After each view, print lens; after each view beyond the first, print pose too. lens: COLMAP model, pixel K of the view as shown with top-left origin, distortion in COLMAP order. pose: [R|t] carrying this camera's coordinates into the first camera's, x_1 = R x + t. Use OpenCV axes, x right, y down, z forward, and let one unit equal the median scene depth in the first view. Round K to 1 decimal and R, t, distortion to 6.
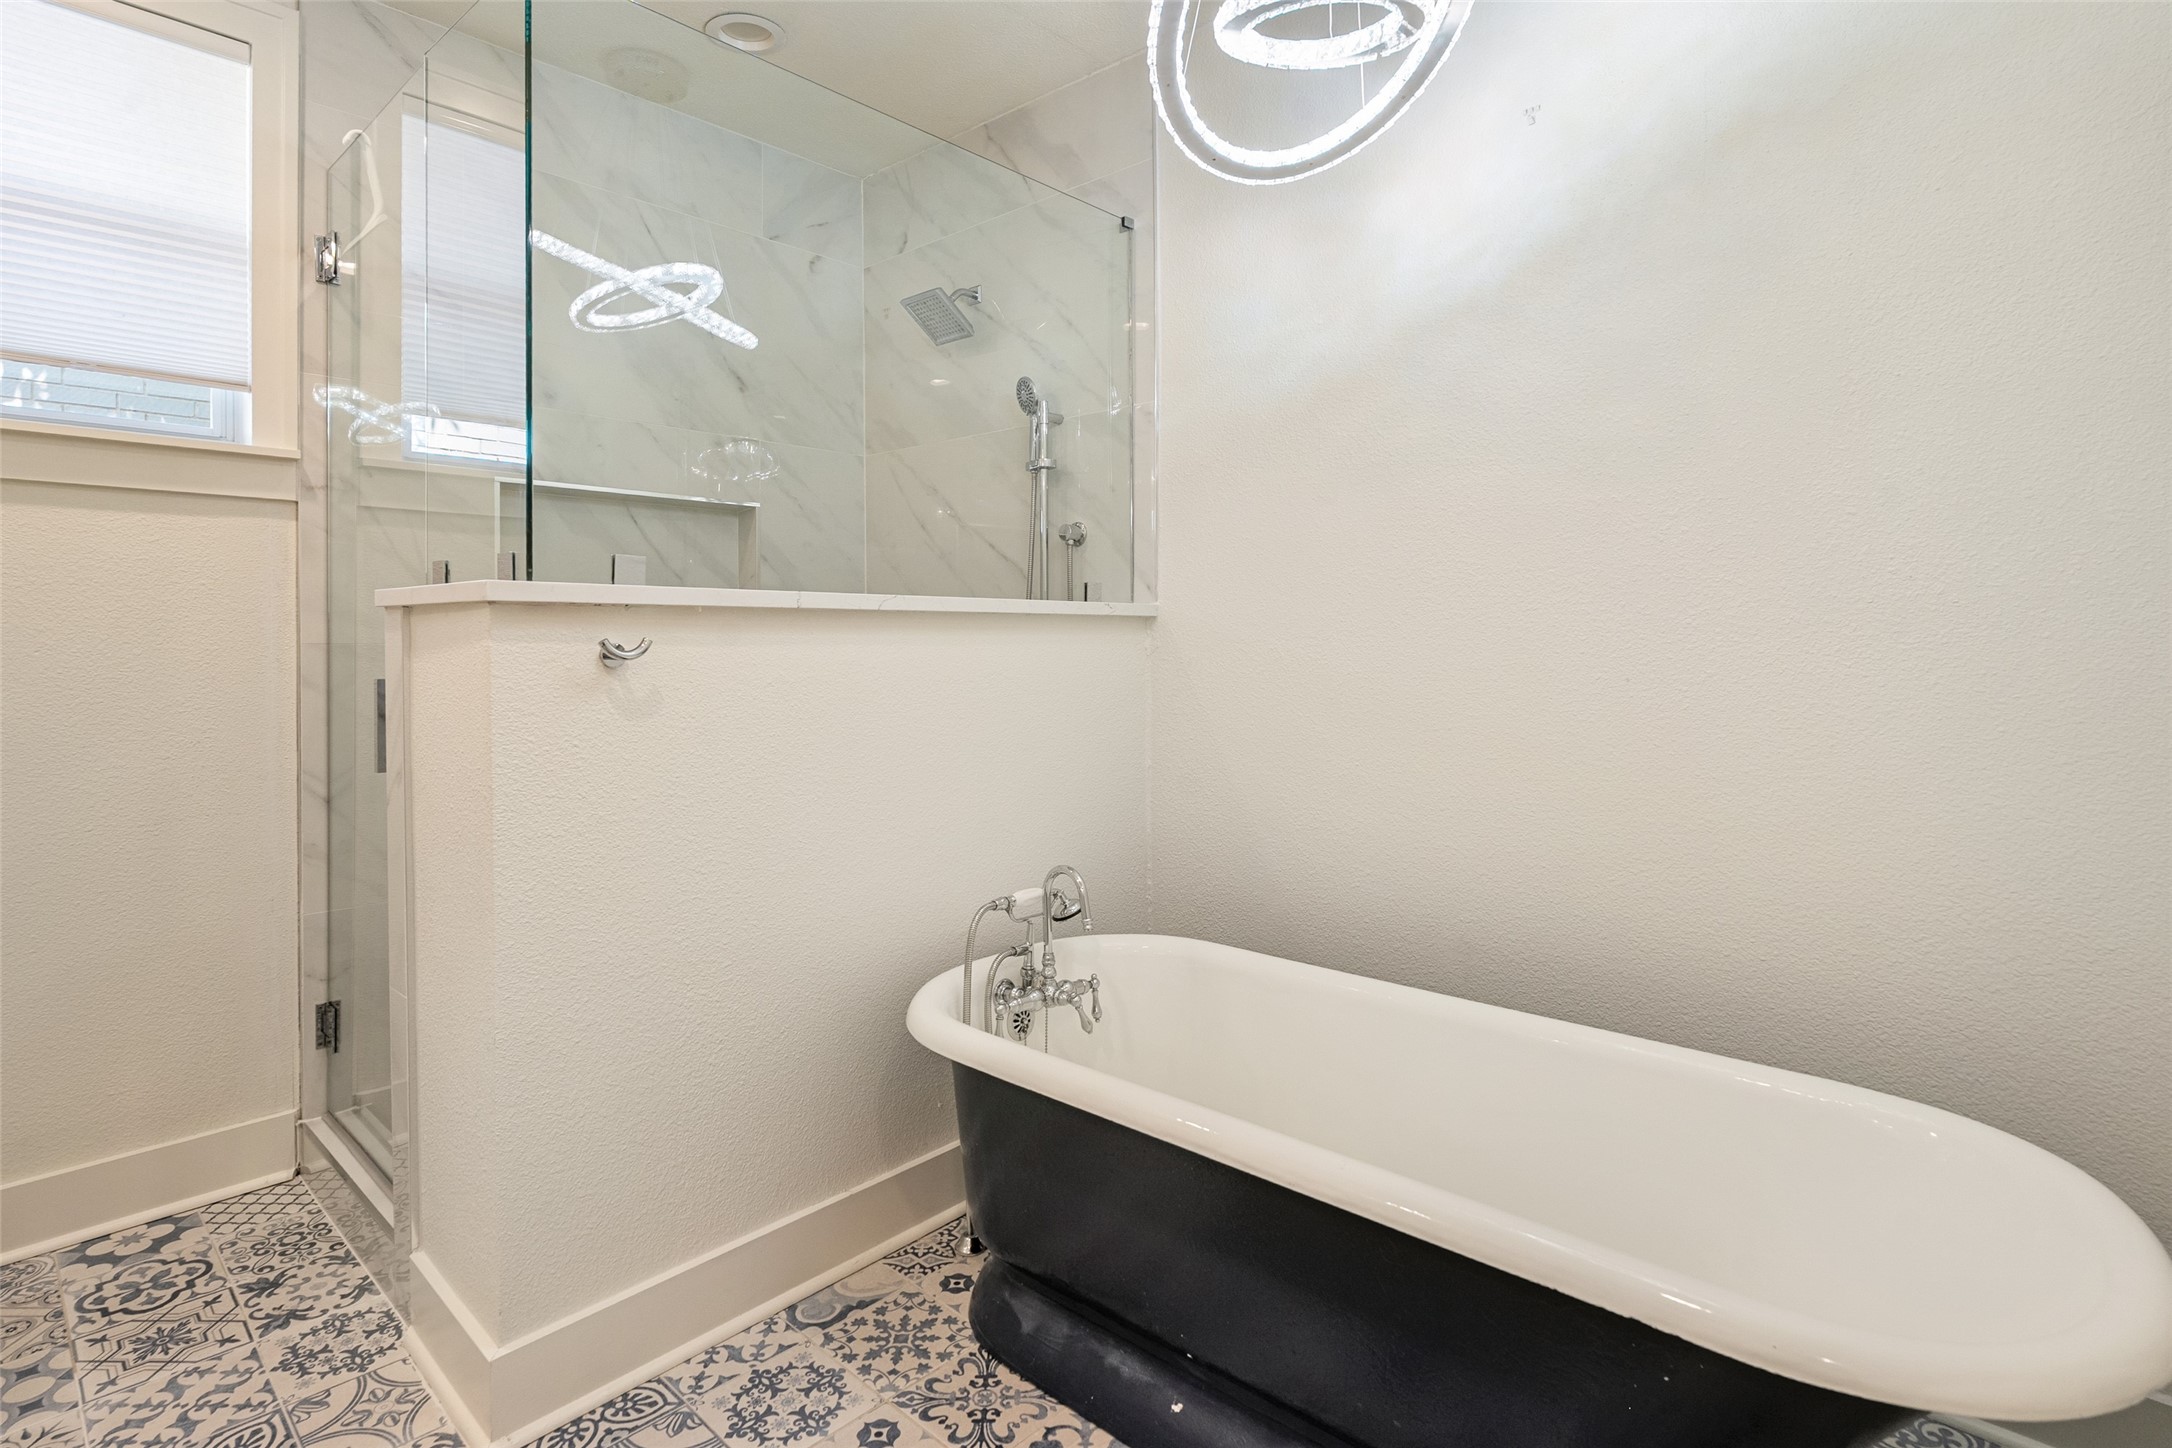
lens RADIAL K [[1071.4, 0, 1047.4], [0, 1071.4, 642.8], [0, 0, 1]] dist [-0.004686, 0.000186]
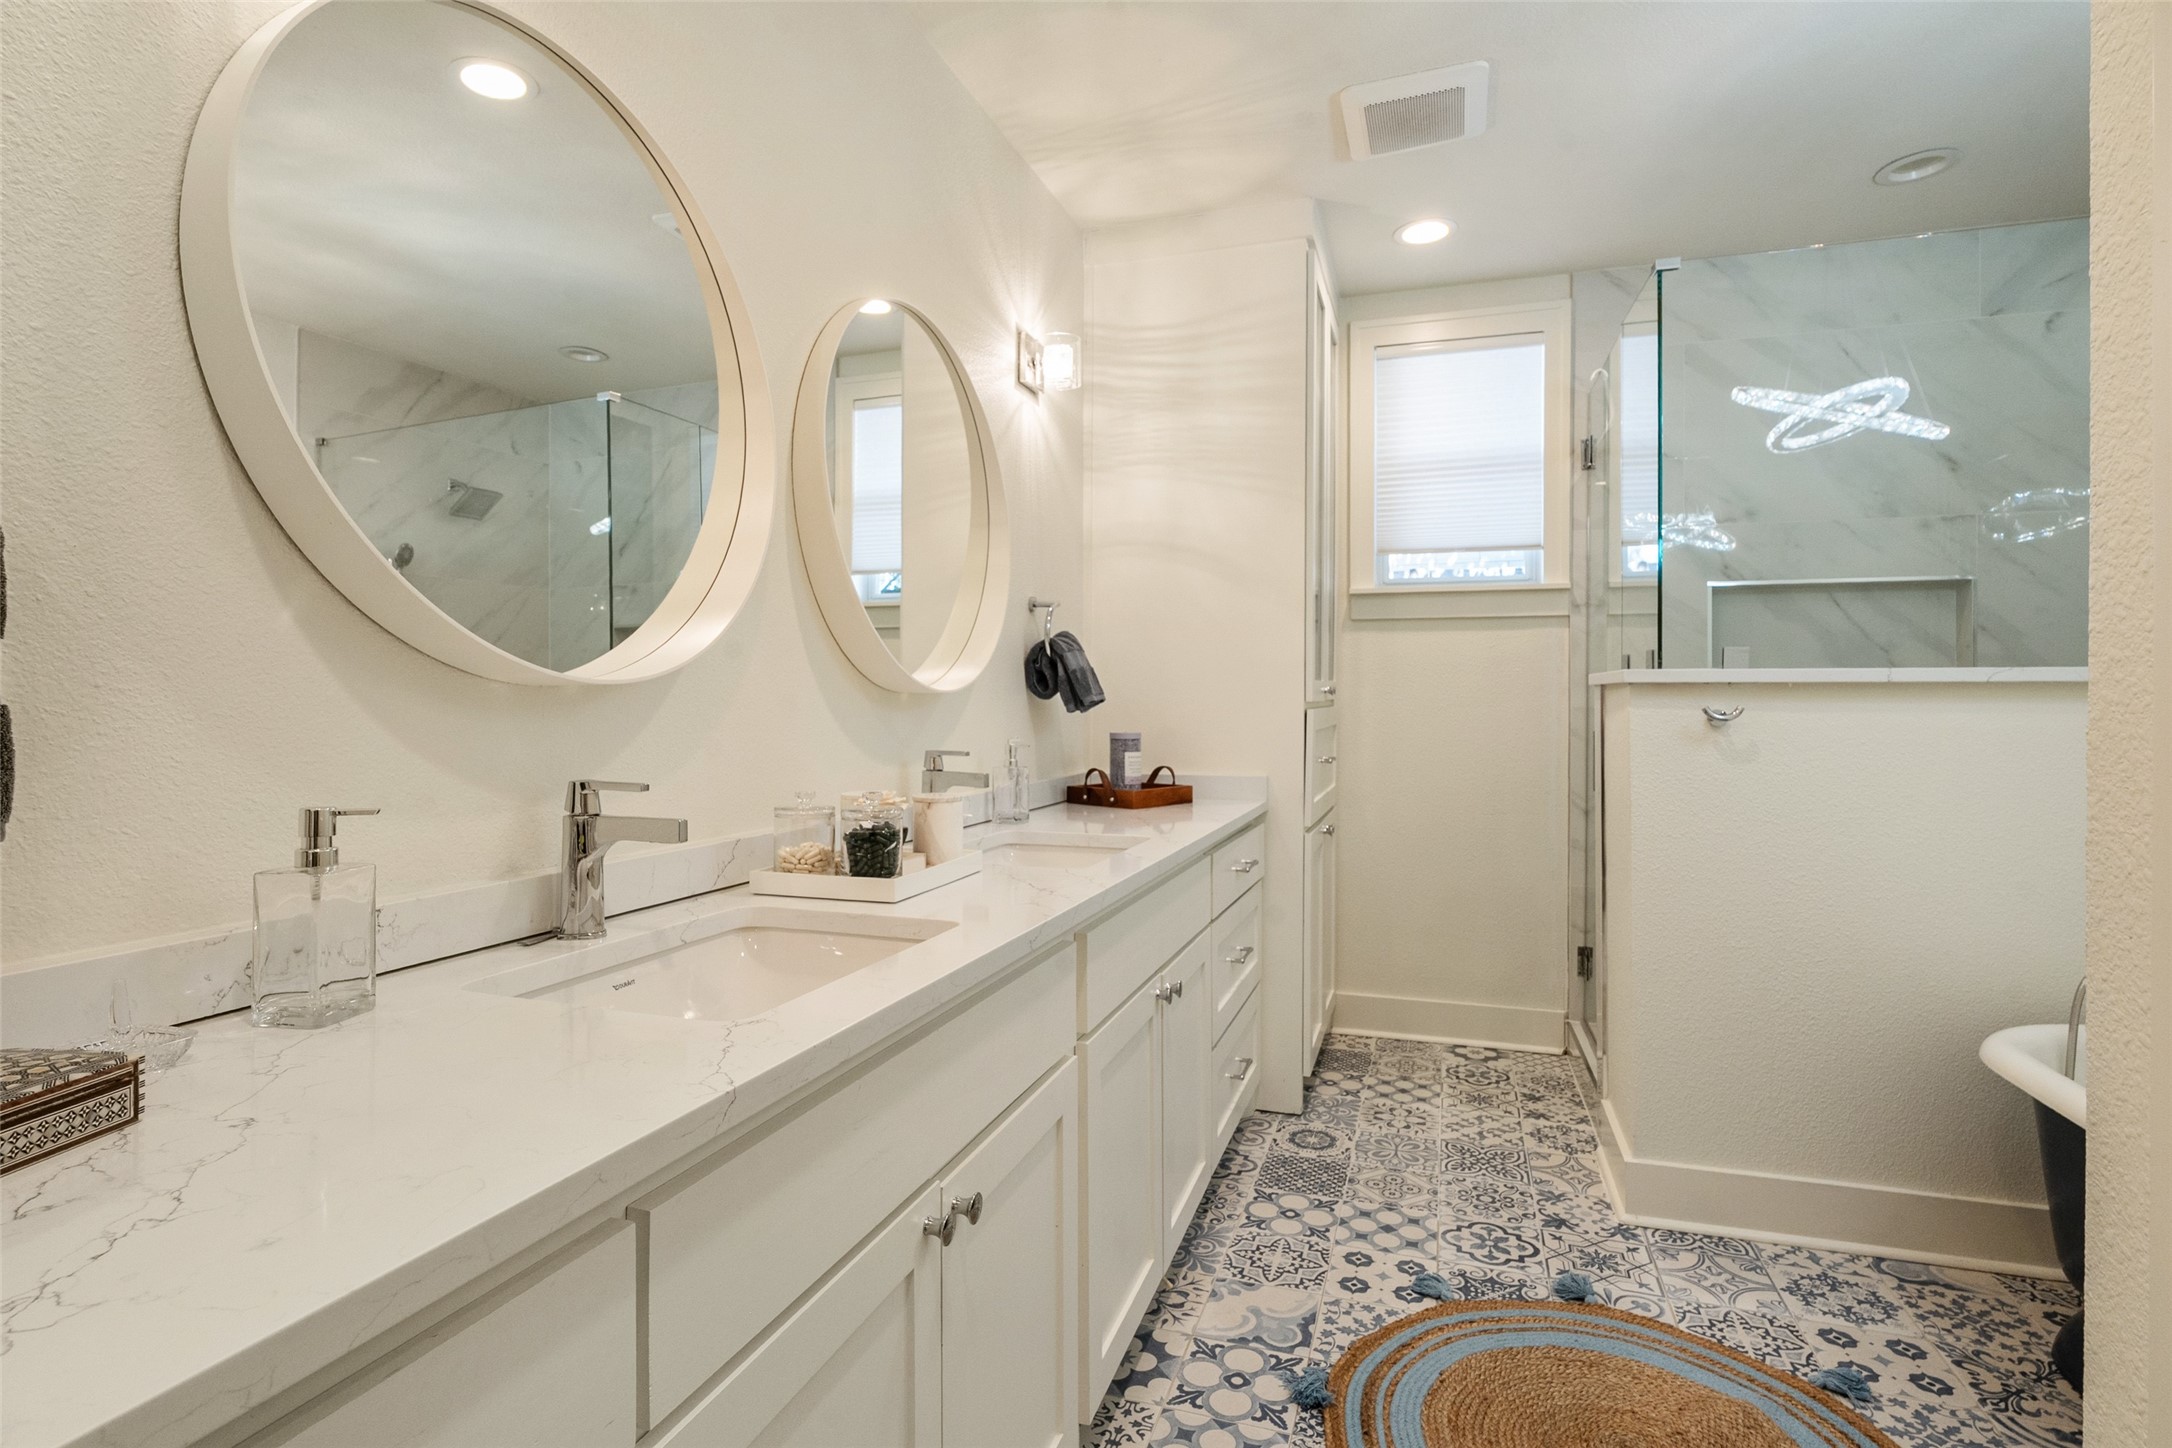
lens RADIAL K [[1041.0, 0, 1087.2], [0, 1041.0, 714.8], [0, 0, 1]] dist [-0.000128, 0.000177]
pose [[0.420447, 0.013990, -0.907209, 0.439812], [-0.006142, 0.999902, 0.012573, -0.005053], [0.907296, 0.000286, 0.420492, -0.309506]]
